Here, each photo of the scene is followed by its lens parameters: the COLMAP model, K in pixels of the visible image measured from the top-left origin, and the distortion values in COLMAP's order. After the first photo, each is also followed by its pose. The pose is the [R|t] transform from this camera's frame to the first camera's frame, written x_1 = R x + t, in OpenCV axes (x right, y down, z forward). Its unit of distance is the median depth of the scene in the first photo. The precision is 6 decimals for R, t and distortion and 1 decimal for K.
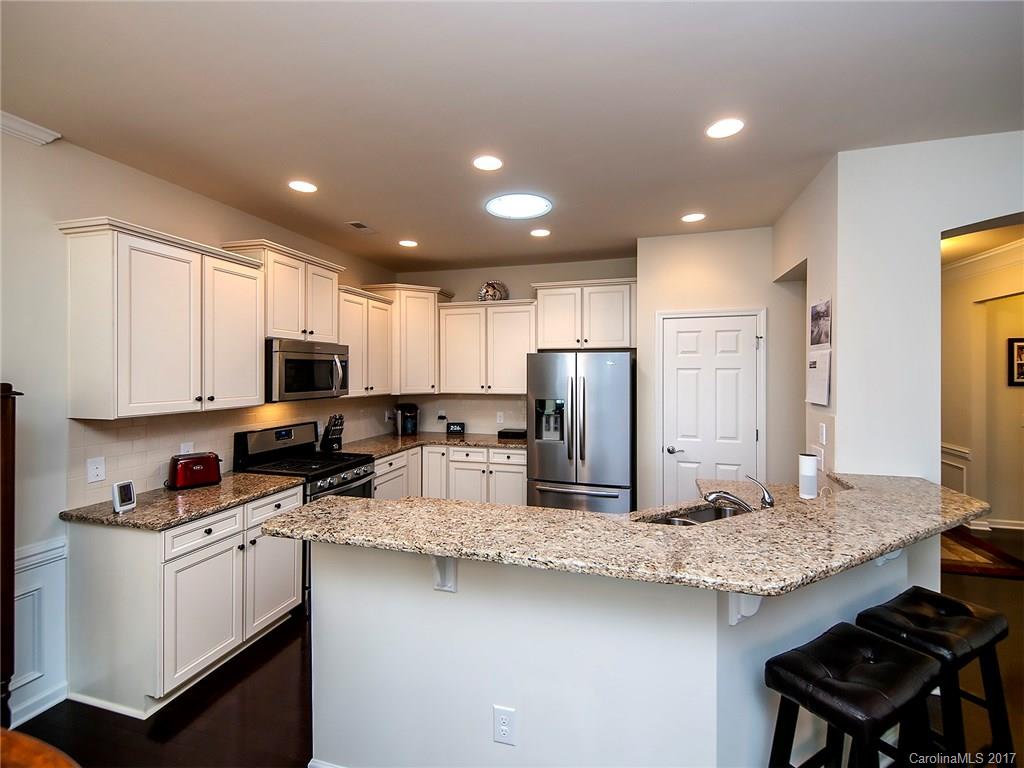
lens RADIAL K [[451.9, 0, 514.8], [0, 451.9, 370.9], [0, 0, 1]] dist [0.012481, -0.001534]
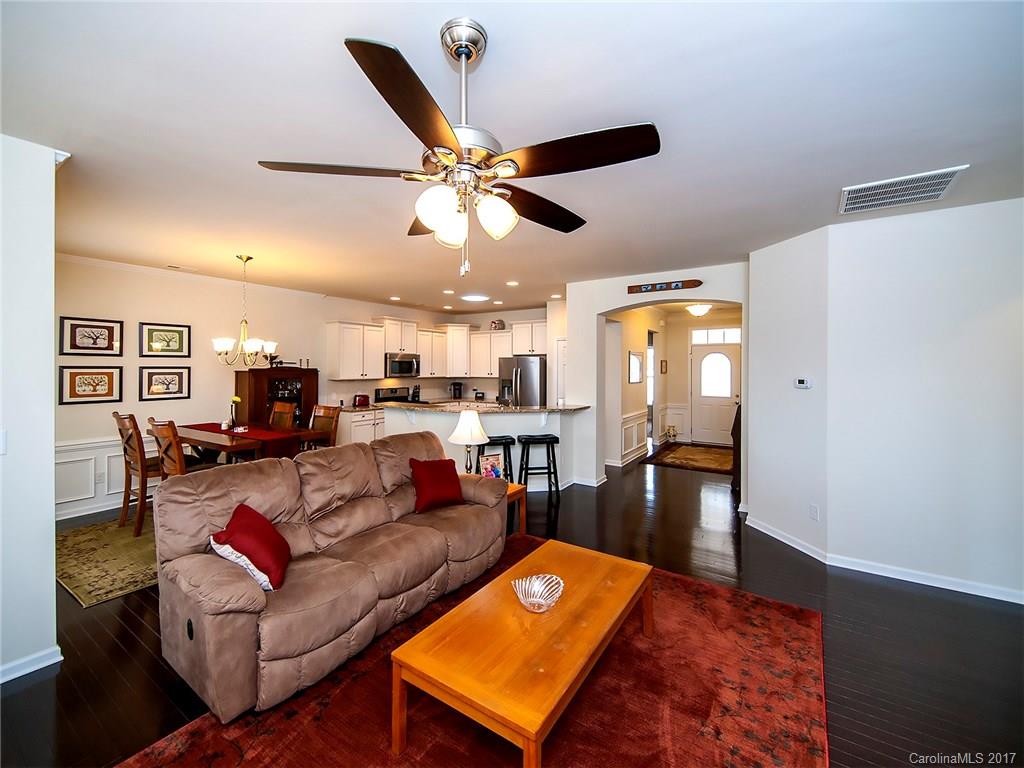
lens RADIAL K [[423.6, 0, 520.7], [0, 423.6, 367.4], [0, 0, 1]] dist [0.002863, -0.002102]
pose [[0.957683, 0.003761, -0.287801, 0.742597], [-0.002972, 0.999991, 0.003178, 0.000241], [0.287810, -0.002189, 0.957685, -0.918130]]
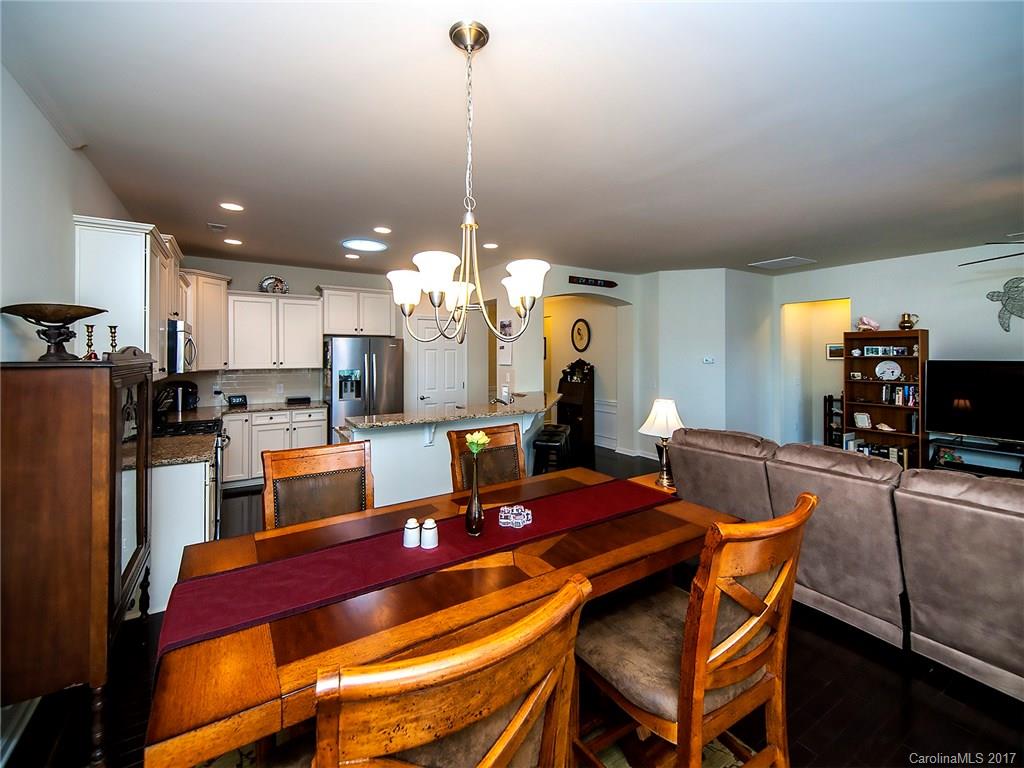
lens RADIAL K [[423.6, 0, 512.8], [0, 423.6, 350.9], [0, 0, 1]] dist [0.002863, -0.002102]
pose [[0.665627, 0.005466, 0.746265, -0.617397], [0.000419, 0.999970, -0.007699, 0.013582], [-0.746285, 0.005437, 0.665605, -0.303591]]
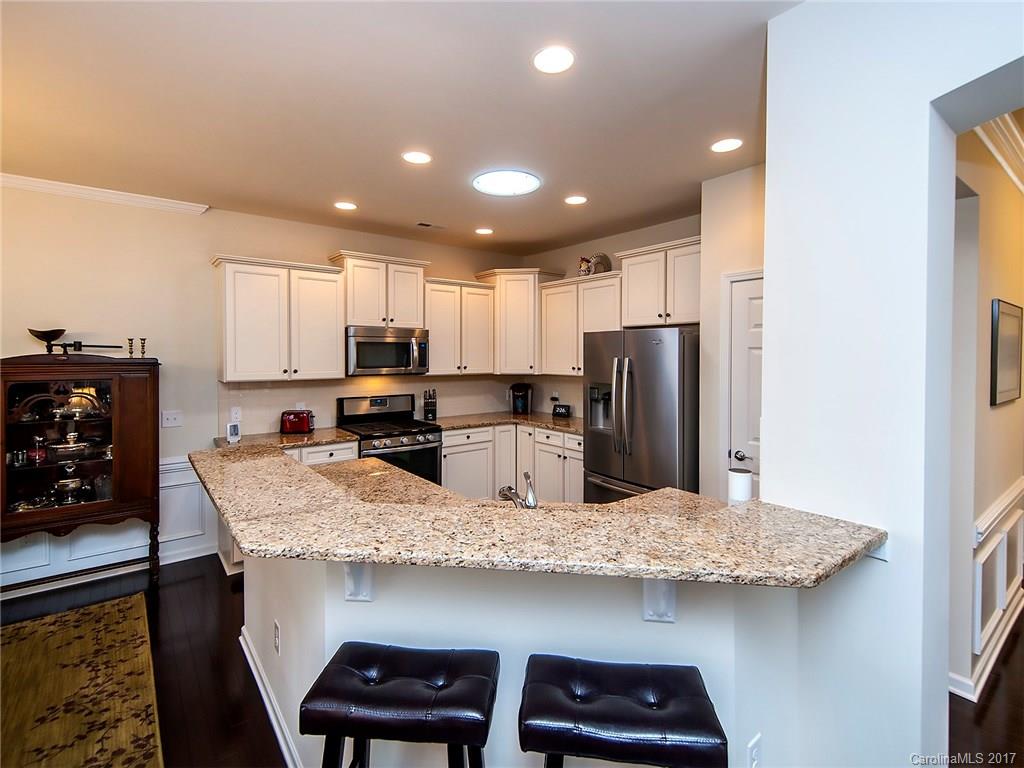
lens RADIAL K [[483.3, 0, 516.0], [0, 483.3, 358.3], [0, 0, 1]] dist [0.010557, -0.003005]
pose [[0.810628, 0.005693, -0.585534, 0.526811], [0.000903, 0.999939, 0.010973, 0.003881], [0.585561, -0.009424, 0.810574, 0.131684]]
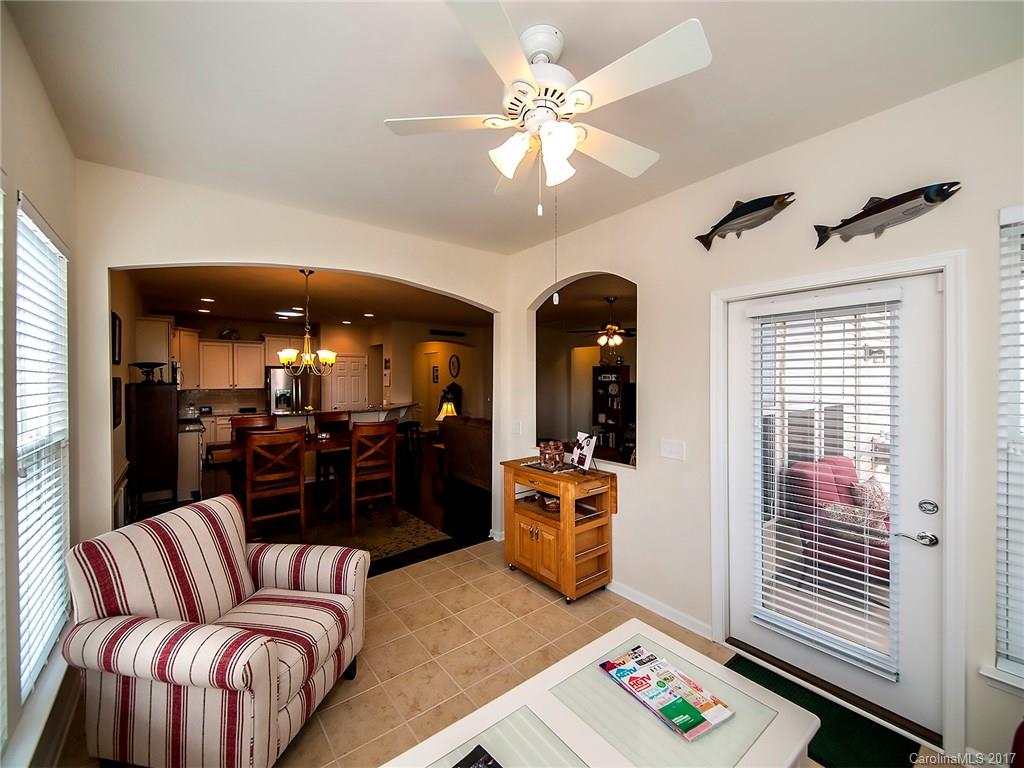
lens RADIAL K [[423.6, 0, 522.4], [0, 423.6, 379.6], [0, 0, 1]] dist [0.002863, -0.002102]
pose [[0.583606, -0.003405, 0.812030, -0.991067], [0.001147, 0.999994, 0.003369, 0.008075], [-0.812036, -0.001035, 0.583606, -1.268796]]
